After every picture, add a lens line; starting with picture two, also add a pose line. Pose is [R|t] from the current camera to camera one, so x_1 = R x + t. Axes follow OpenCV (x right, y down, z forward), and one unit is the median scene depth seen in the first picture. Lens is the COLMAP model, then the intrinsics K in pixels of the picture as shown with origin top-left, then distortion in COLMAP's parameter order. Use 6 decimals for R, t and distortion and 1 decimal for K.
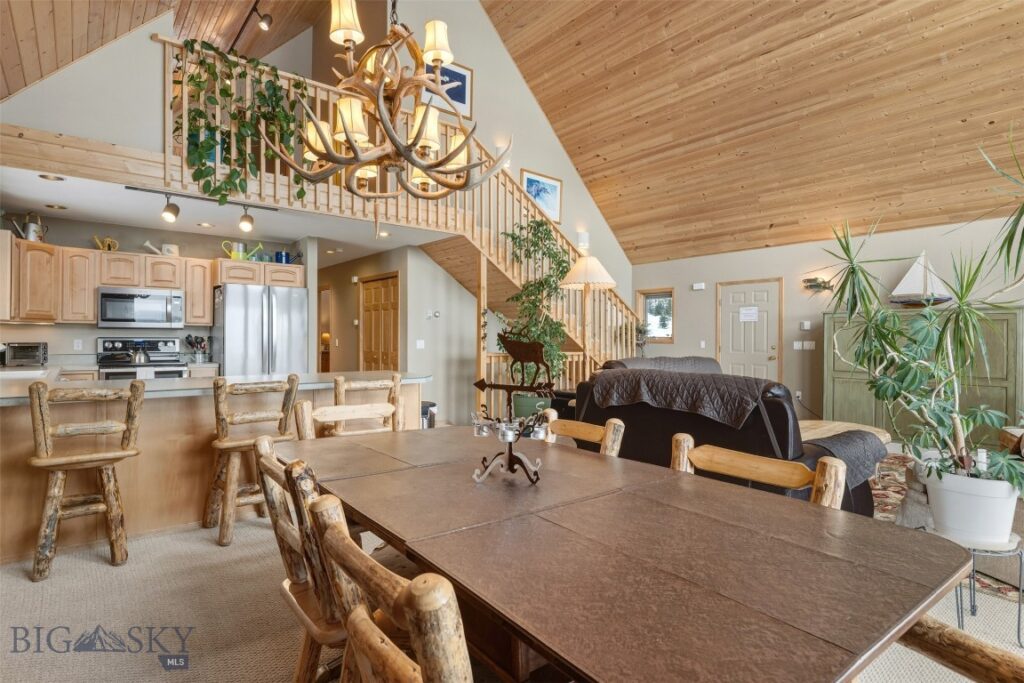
lens RADIAL K [[537.3, 0, 522.0], [0, 537.3, 341.0], [0, 0, 1]] dist [0.000477, -0.000860]
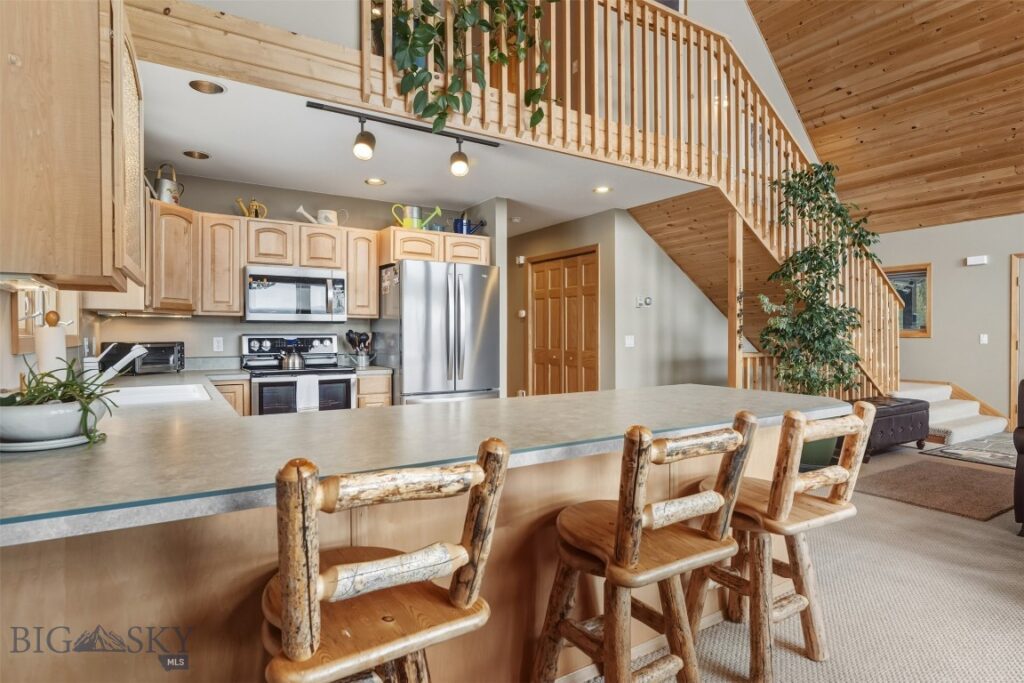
lens RADIAL K [[545.5, 0, 527.1], [0, 545.5, 337.0], [0, 0, 1]] dist [-0.002373, -0.000174]
pose [[0.993710, -0.005521, -0.111848, -0.266528], [0.005761, 0.999982, 0.001821, -0.001956], [0.111836, -0.002454, 0.993724, 0.247633]]
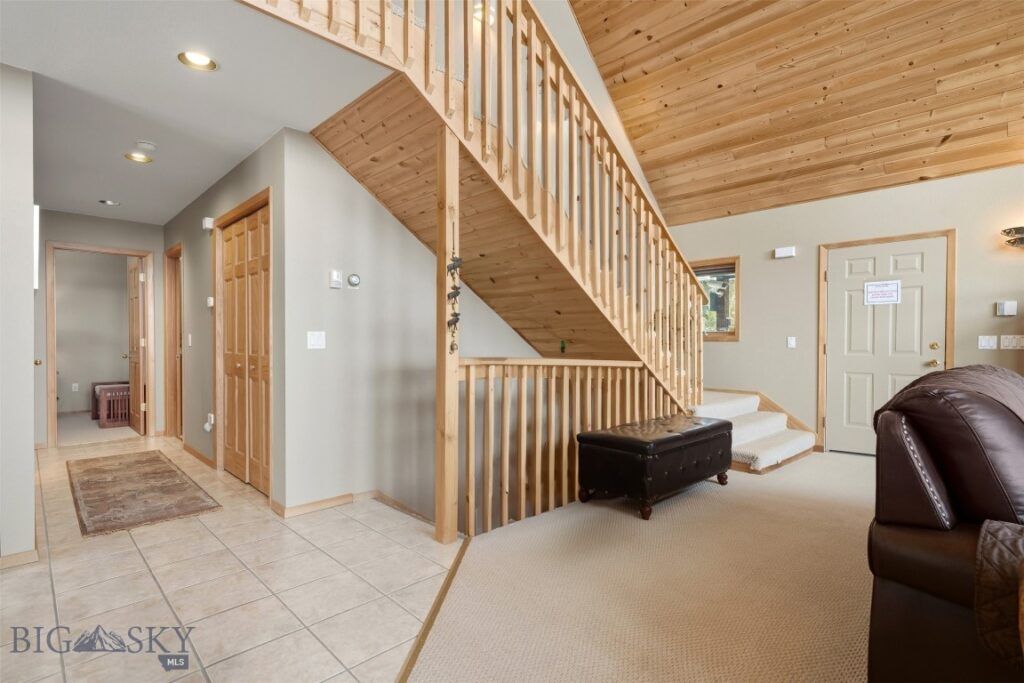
lens RADIAL K [[492.8, 0, 529.8], [0, 492.8, 344.6], [0, 0, 1]] dist [-0.004111, -0.000789]
pose [[0.994161, -0.000769, 0.107900, -0.051255], [0.000604, 0.999999, 0.001563, 0.010222], [-0.107901, -0.001488, 0.994161, 0.589404]]
